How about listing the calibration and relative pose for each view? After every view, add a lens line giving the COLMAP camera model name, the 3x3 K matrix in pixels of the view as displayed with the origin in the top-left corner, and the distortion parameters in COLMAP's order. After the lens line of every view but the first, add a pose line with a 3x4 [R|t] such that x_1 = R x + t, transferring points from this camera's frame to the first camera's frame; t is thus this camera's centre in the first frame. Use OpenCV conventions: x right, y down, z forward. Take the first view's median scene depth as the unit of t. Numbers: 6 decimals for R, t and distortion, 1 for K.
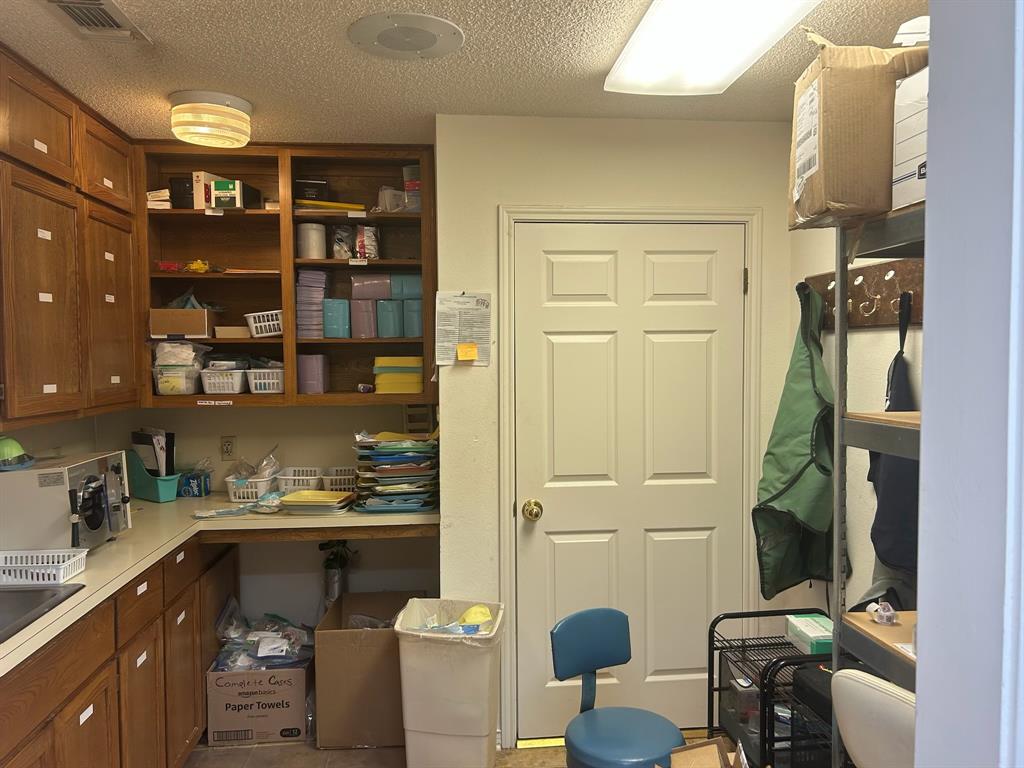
lens RADIAL K [[789.9, 0, 512.0], [0, 789.9, 384.0], [0, 0, 1]] dist [0.095571, -0.113610]
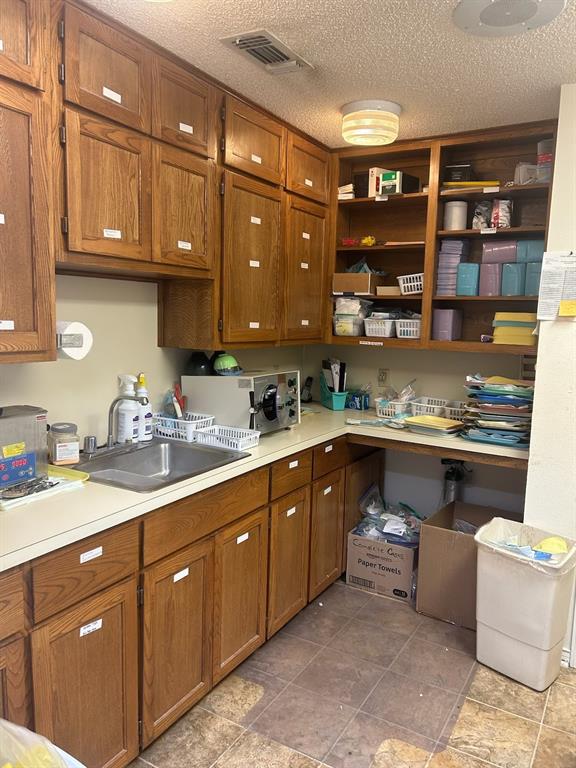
lens RADIAL K [[592.4, 0, 288.0], [0, 592.4, 384.0], [0, 0, 1]] dist [0.095571, -0.113610]
pose [[0.813104, 0.102059, -0.573102, 0.105137], [-0.058293, 0.993838, 0.094280, 0.006184], [0.579192, -0.043251, 0.814043, 0.095866]]
